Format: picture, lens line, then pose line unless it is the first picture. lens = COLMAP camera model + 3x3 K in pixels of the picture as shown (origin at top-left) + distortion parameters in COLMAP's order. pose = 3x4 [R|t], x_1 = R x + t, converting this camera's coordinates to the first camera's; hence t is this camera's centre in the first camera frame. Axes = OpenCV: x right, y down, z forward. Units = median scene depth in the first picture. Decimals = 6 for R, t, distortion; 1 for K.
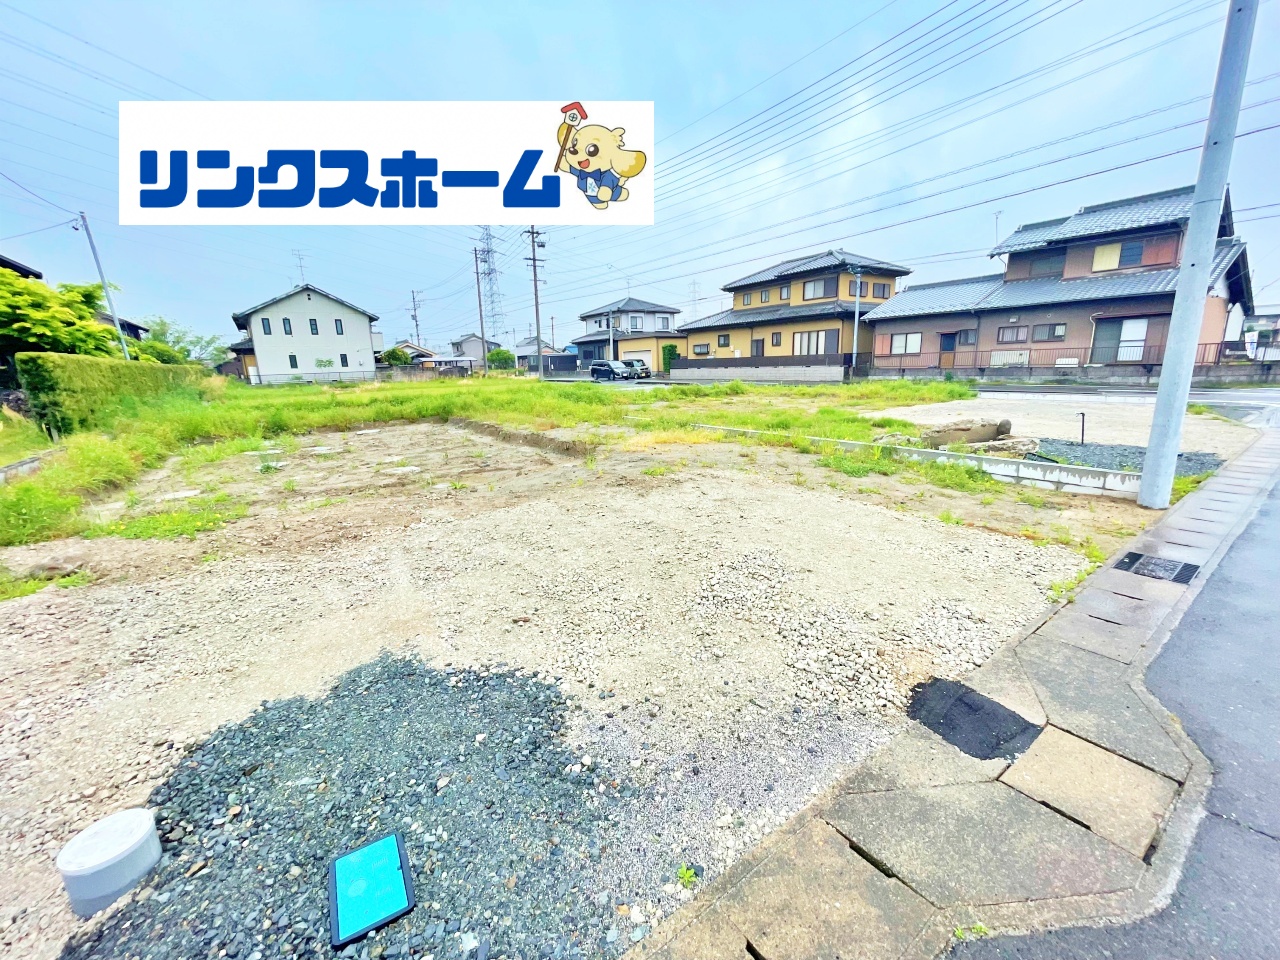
lens RADIAL K [[513.2, 0, 636.7], [0, 513.2, 480.9], [0, 0, 1]] dist [-0.001315, 0.000021]
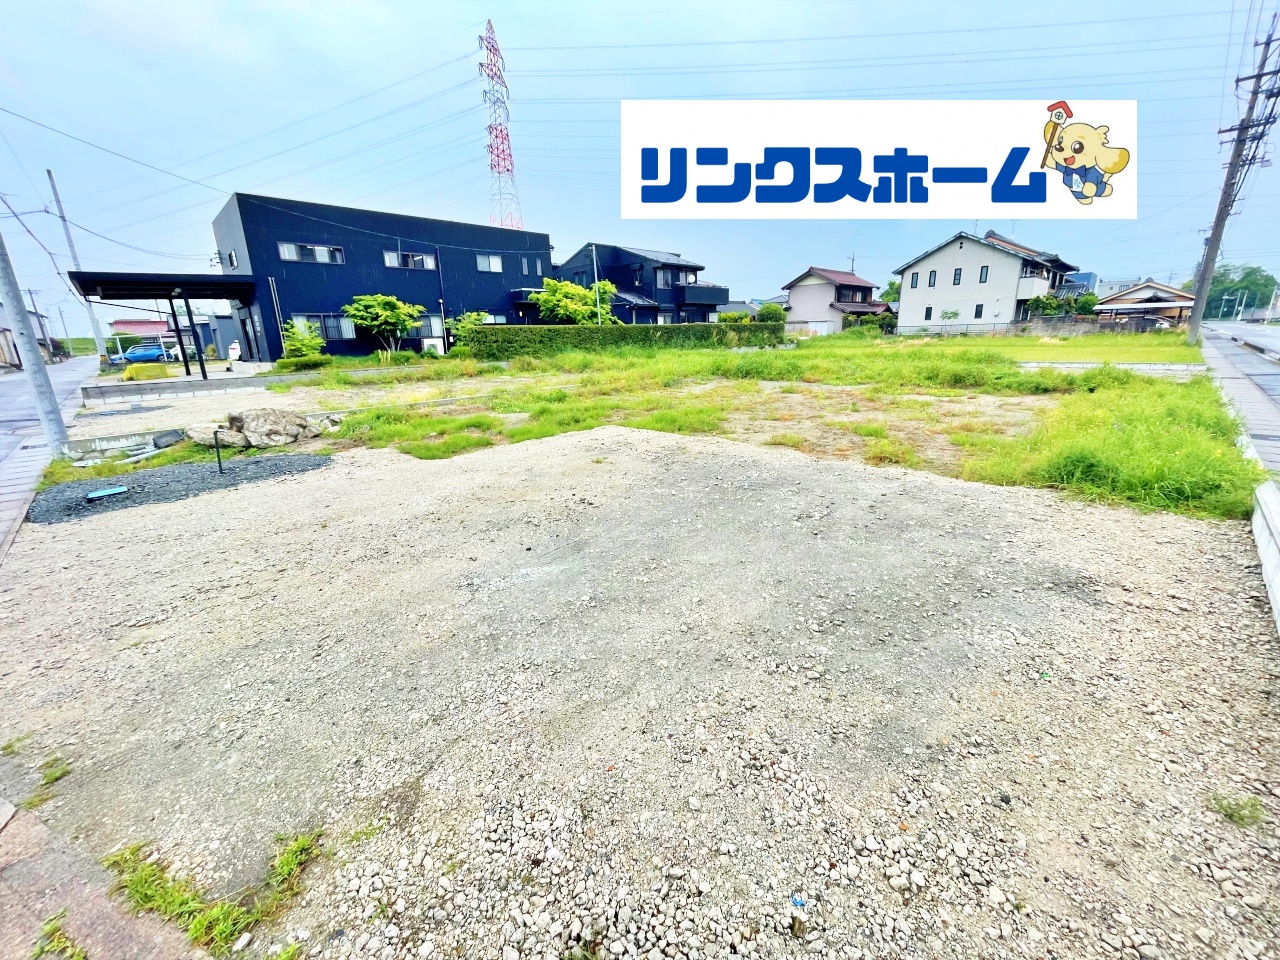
lens RADIAL K [[516.5, 0, 636.3], [0, 516.5, 476.7], [0, 0, 1]] dist [-0.002559, -0.000376]
pose [[0.162365, 0.287403, -0.943948, 0.319683], [-0.198671, 0.946572, 0.254029, -0.071573], [0.966524, 0.146289, 0.210788, 0.270574]]
